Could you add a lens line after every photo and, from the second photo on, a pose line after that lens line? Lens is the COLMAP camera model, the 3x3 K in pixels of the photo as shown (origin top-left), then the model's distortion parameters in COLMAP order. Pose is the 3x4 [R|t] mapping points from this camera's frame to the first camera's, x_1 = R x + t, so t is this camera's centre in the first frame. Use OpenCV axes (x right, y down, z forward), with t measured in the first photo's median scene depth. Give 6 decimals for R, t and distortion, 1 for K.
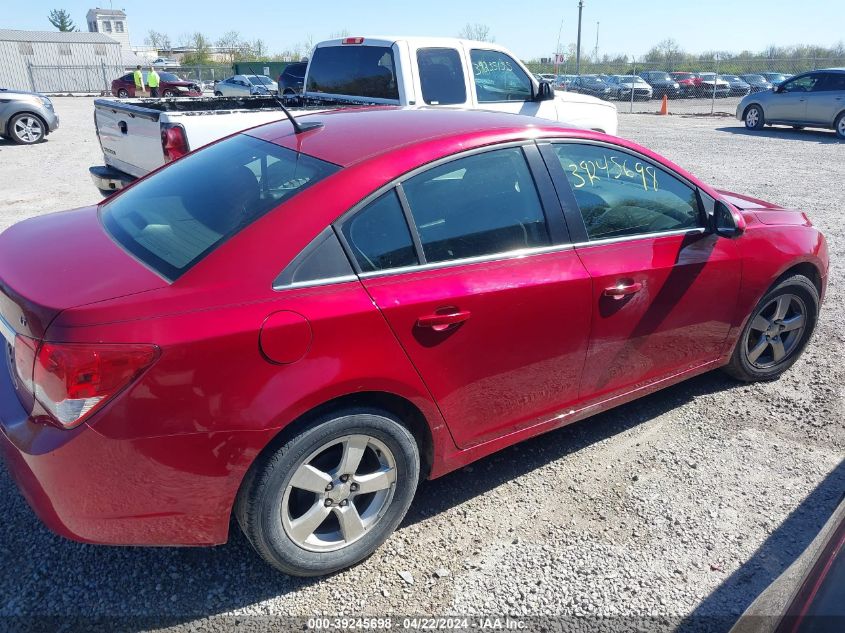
lens RADIAL K [[672.4, 0, 423.8], [0, 672.4, 318.3], [0, 0, 1]] dist [-0.002303, 0.000995]
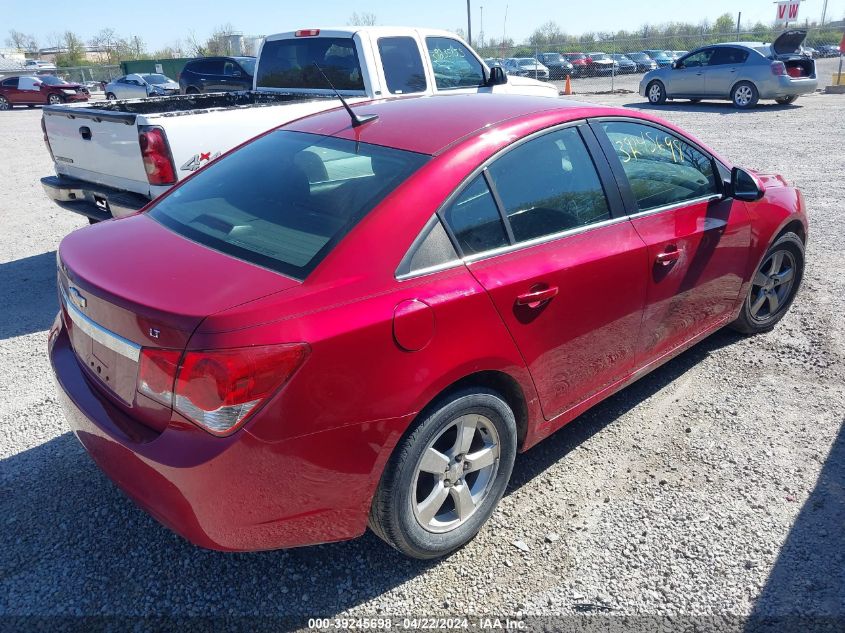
lens RADIAL K [[672.4, 0, 428.5], [0, 672.4, 316.1], [0, 0, 1]] dist [-0.002303, 0.000995]
pose [[0.986615, -0.092336, 0.134410, -0.239040], [0.090787, 0.995714, 0.017617, -0.000622], [-0.135460, -0.005178, 0.990769, -0.008589]]
